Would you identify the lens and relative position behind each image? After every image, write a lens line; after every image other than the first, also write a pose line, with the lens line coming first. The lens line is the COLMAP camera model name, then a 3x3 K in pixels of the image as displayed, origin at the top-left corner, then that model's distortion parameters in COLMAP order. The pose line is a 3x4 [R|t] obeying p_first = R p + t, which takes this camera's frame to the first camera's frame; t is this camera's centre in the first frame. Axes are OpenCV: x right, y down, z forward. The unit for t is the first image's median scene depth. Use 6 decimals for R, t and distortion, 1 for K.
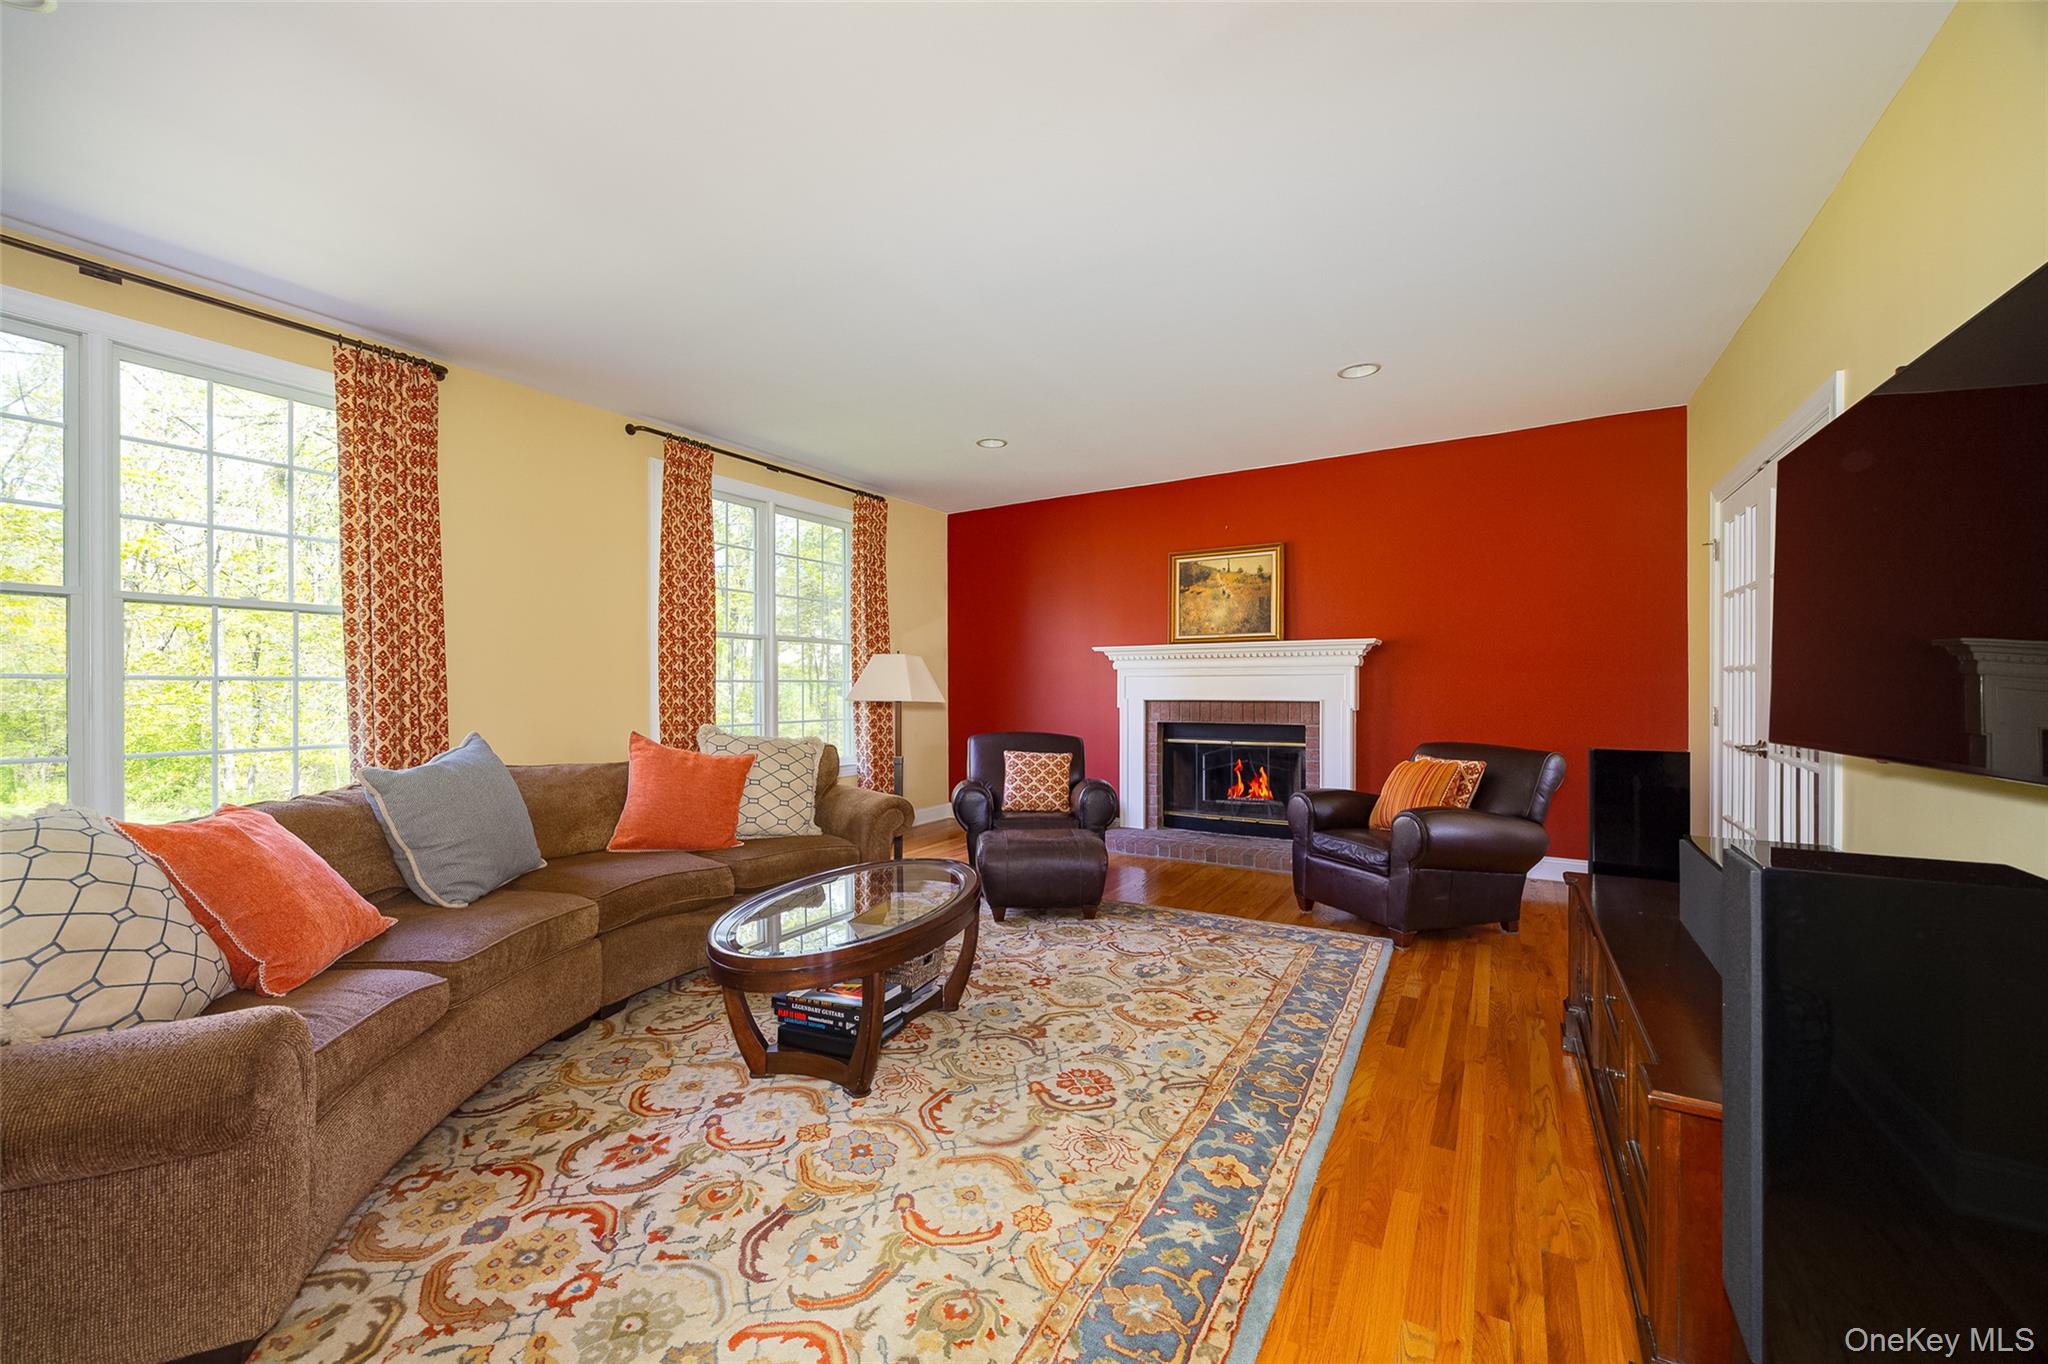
lens RADIAL K [[787.0, 0, 1015.2], [0, 787.0, 687.4], [0, 0, 1]] dist [0.001469, 0.000077]
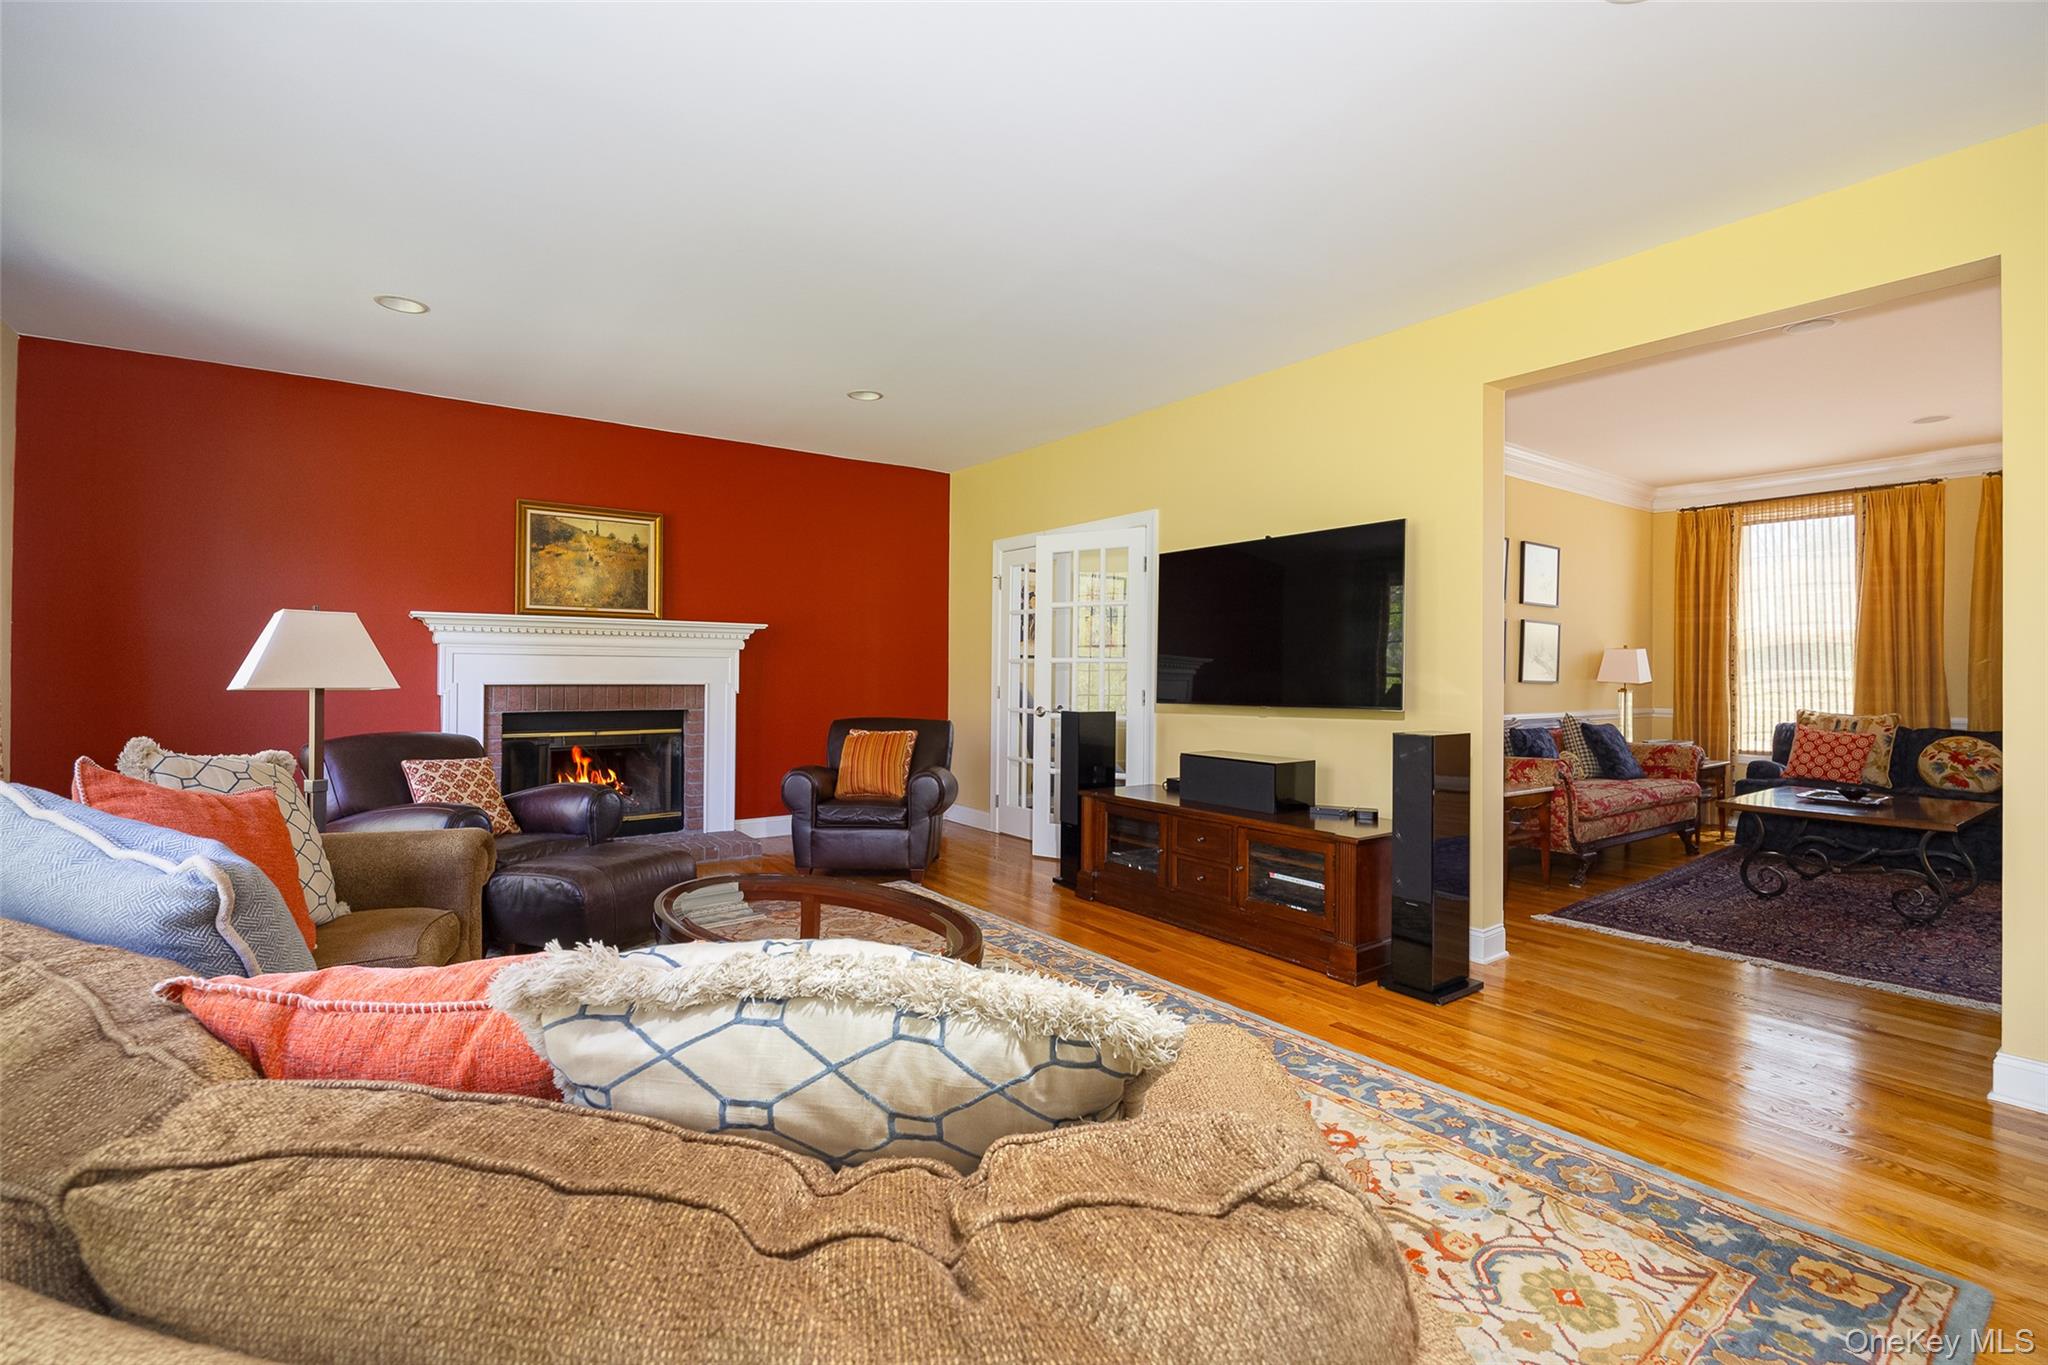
lens RADIAL K [[914.5, 0, 1023.1], [0, 914.5, 669.8], [0, 0, 1]] dist [-0.018522, -0.000136]
pose [[0.389433, 0.009627, 0.921005, -0.479637], [-0.008817, 0.999939, -0.006724, 0.003156], [-0.921013, -0.005502, 0.389494, 0.185724]]
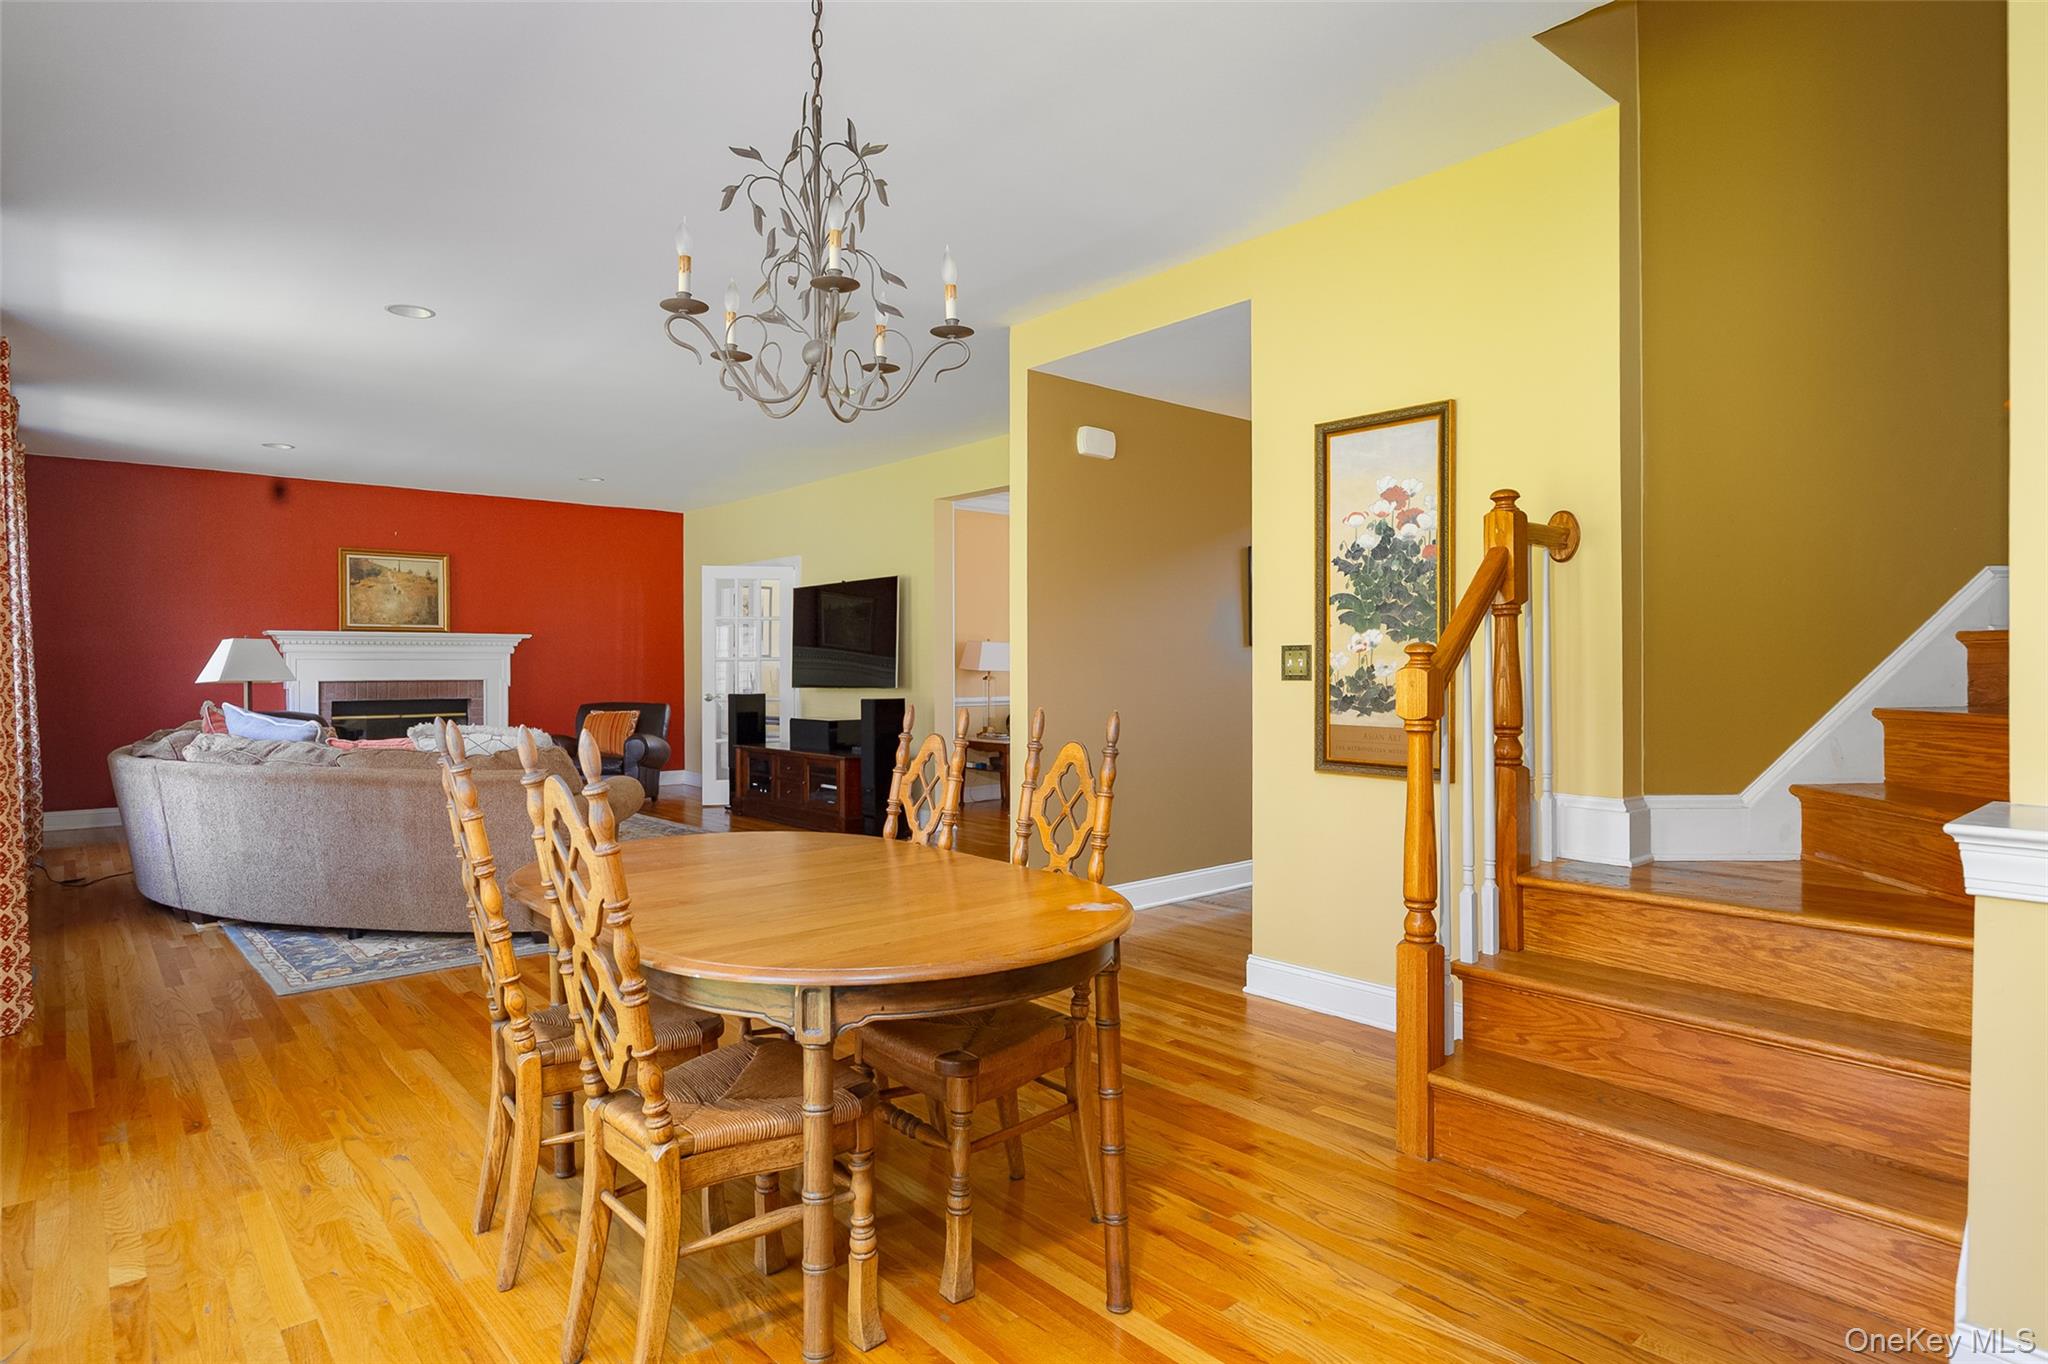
lens RADIAL K [[1135.9, 0, 1019.5], [0, 1135.9, 674.5], [0, 0, 1]] dist [-0.000137, 0.000291]
pose [[0.310555, -0.001885, 0.950554, -1.095905], [0.002682, 0.999996, 0.001107, 0.008263], [-0.950552, 0.002206, 0.310559, -0.429212]]
